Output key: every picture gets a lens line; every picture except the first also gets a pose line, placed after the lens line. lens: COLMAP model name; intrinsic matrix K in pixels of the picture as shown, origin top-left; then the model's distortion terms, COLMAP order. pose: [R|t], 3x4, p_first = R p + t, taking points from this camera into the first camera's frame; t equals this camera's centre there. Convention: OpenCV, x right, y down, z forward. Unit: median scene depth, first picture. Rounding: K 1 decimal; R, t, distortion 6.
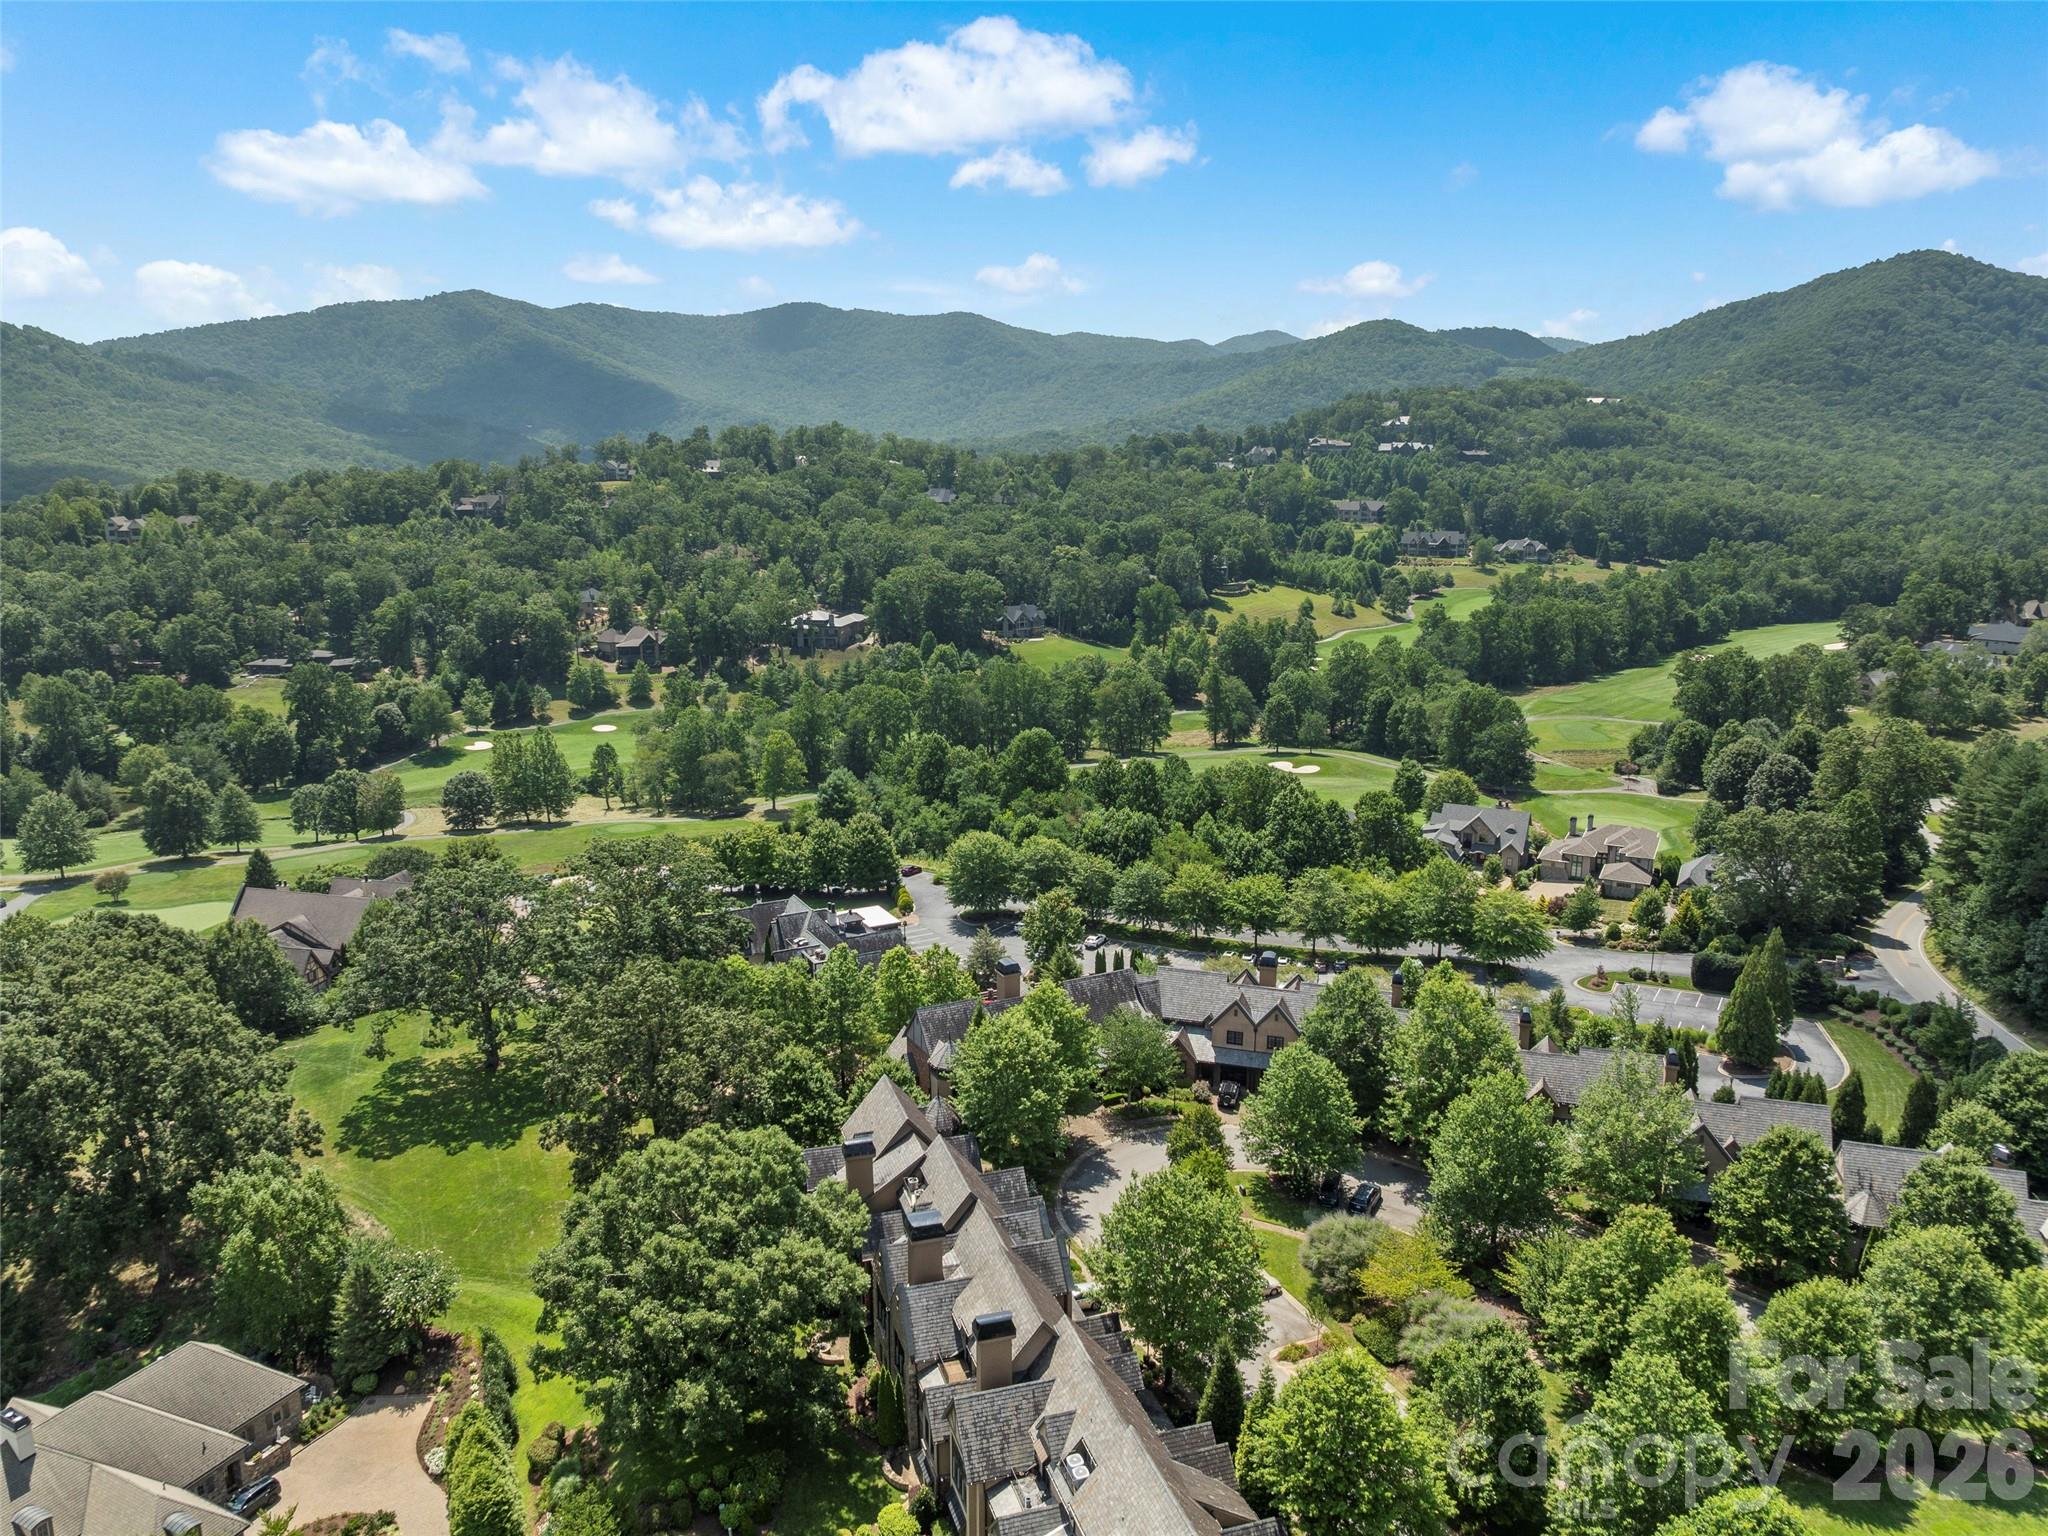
lens RADIAL K [[1459.6, 0, 1014.5], [0, 1459.6, 765.6], [0, 0, 1]] dist [-0.045656, 0.012573]
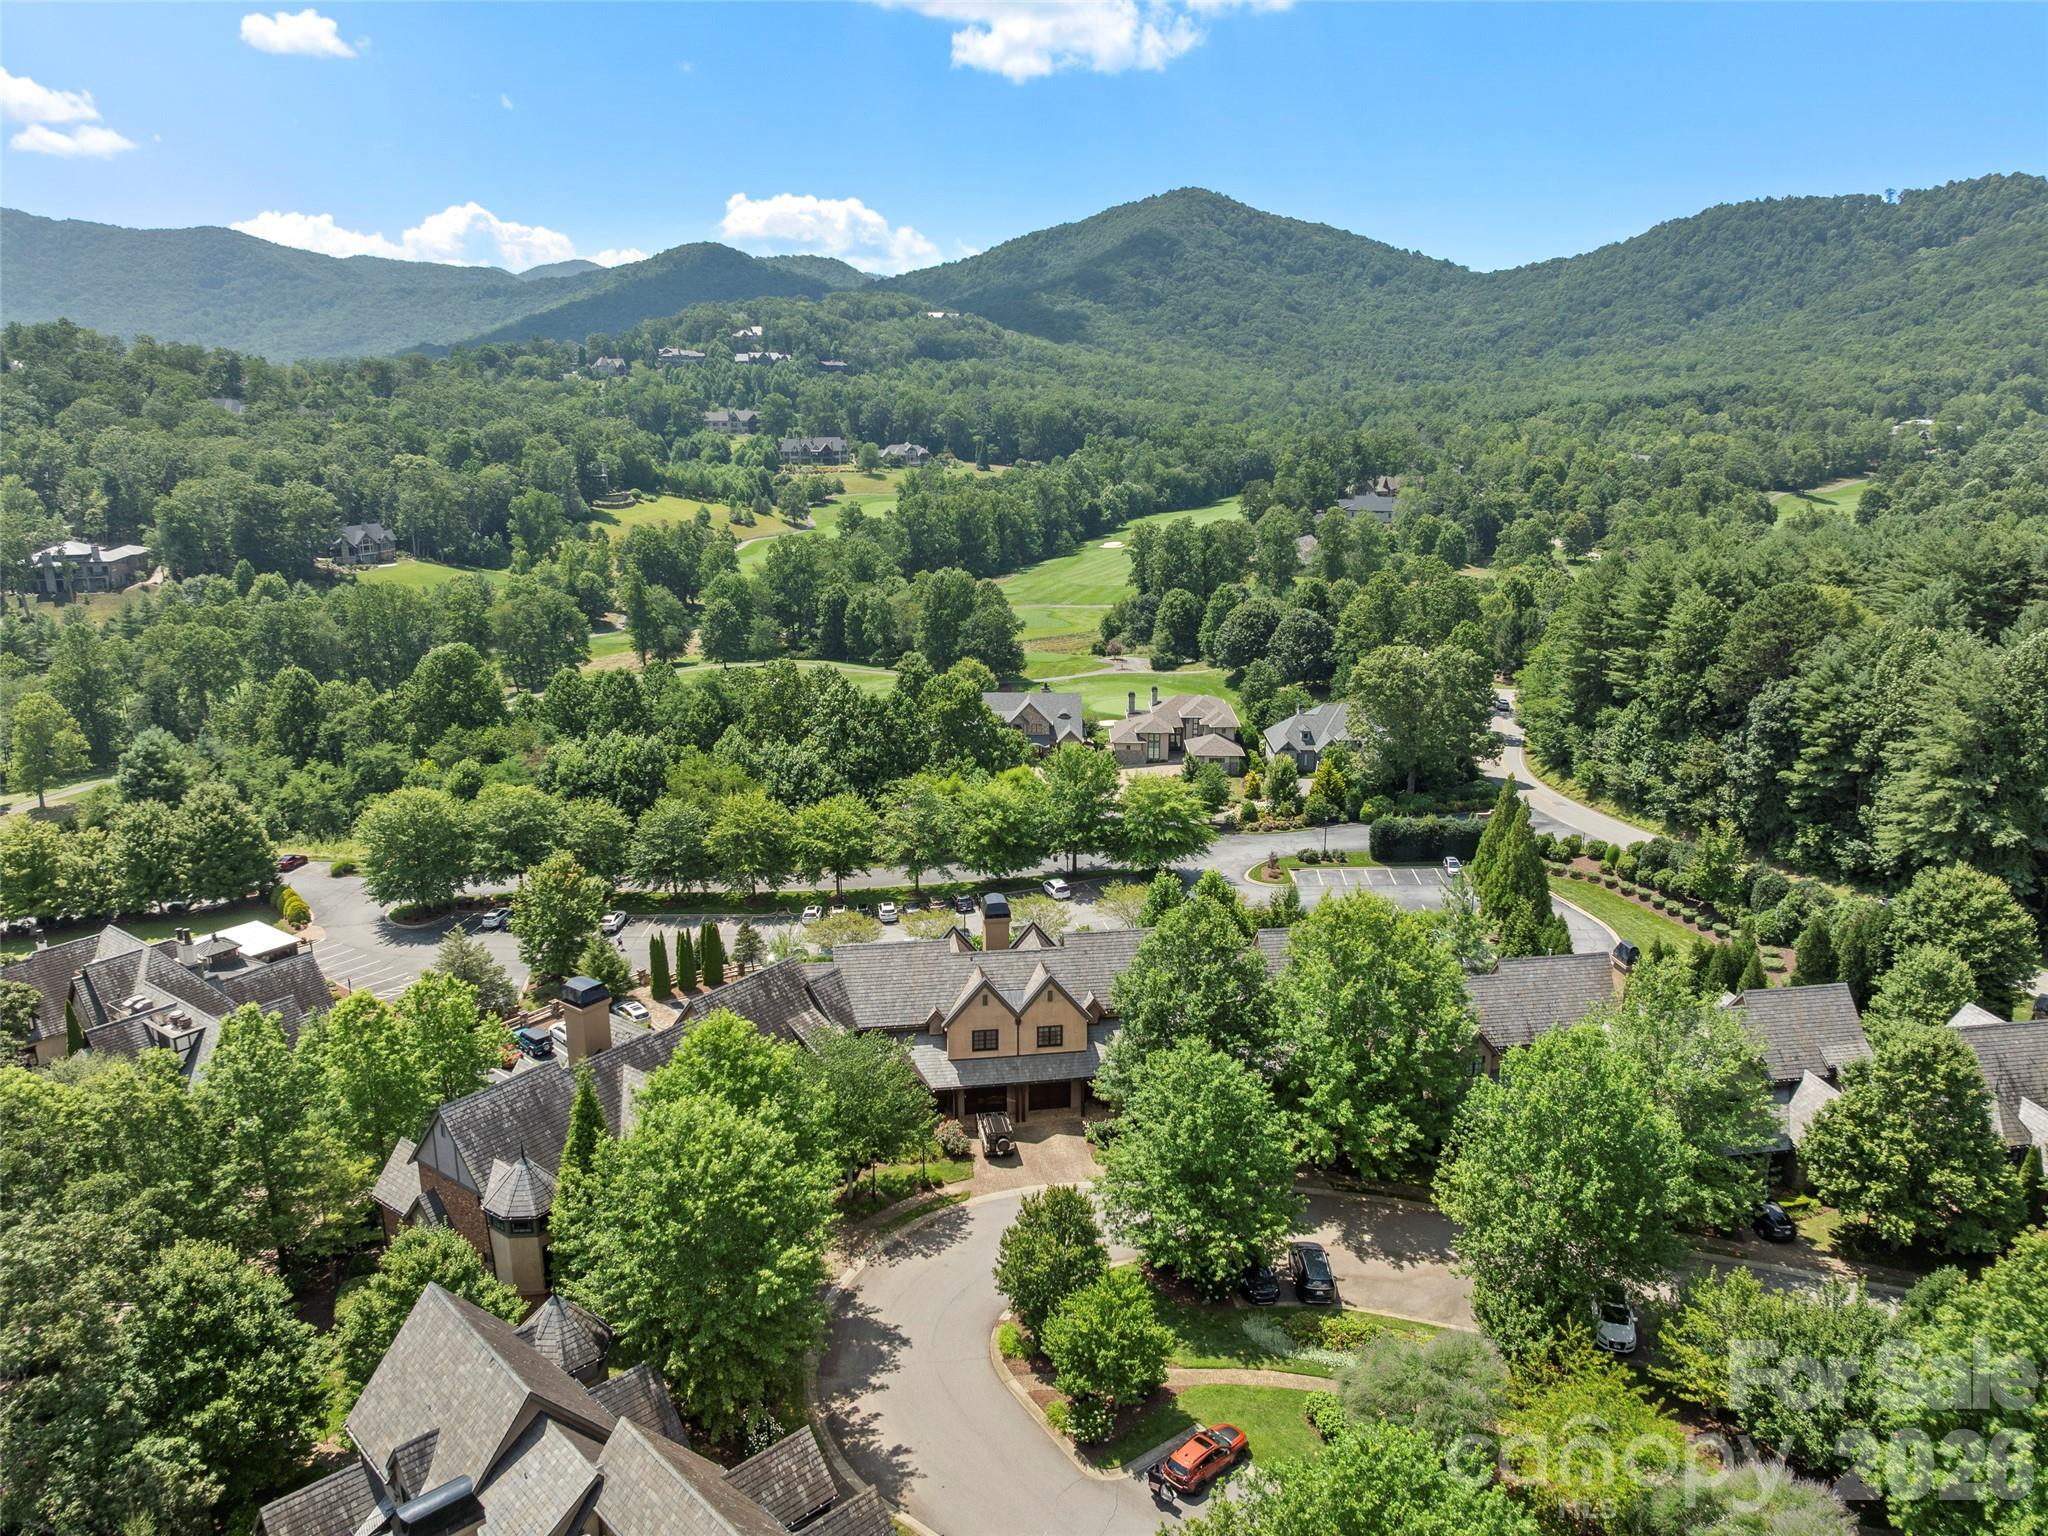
lens RADIAL K [[1459.6, 0, 1034.5], [0, 1459.6, 776.9], [0, 0, 1]] dist [-0.045656, 0.012573]
pose [[0.895323, -0.118694, 0.429311, -0.033760], [0.098686, 0.992747, 0.068662, 0.015229], [-0.434347, -0.019108, 0.900543, 0.183255]]
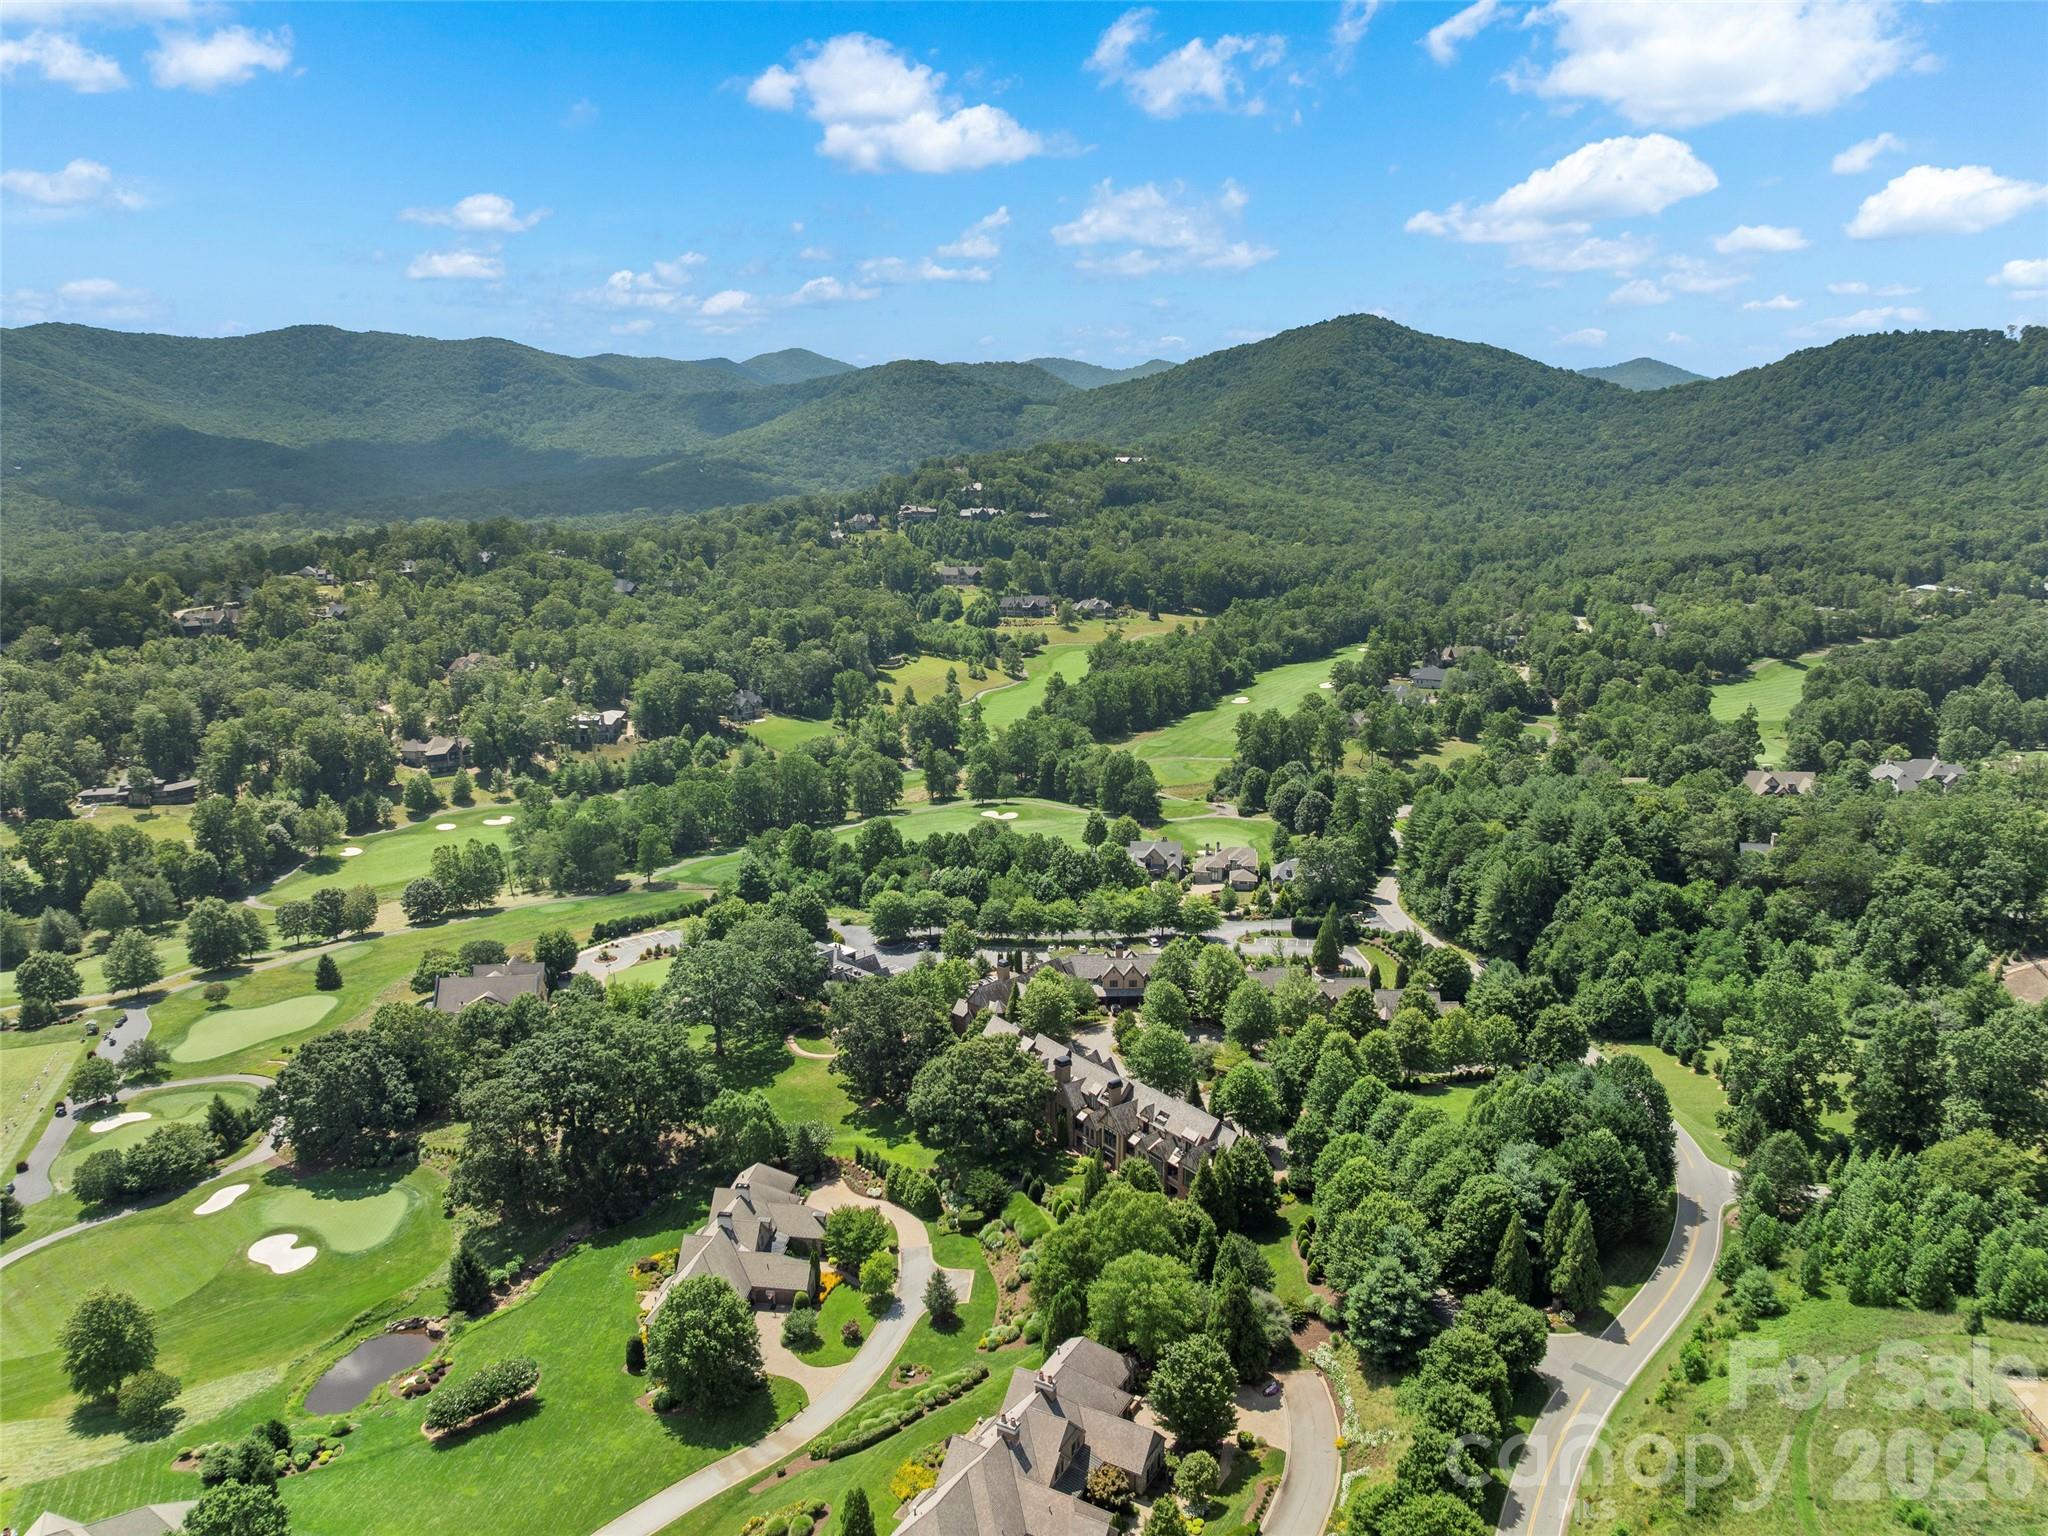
lens RADIAL K [[1459.6, 0, 1028.3], [0, 1459.6, 776.1], [0, 0, 1]] dist [-0.045656, 0.012573]
pose [[0.945624, -0.078408, 0.315669, -0.254118], [0.076704, 0.996894, 0.017841, -0.066764], [-0.316087, 0.007342, 0.948702, -0.403632]]
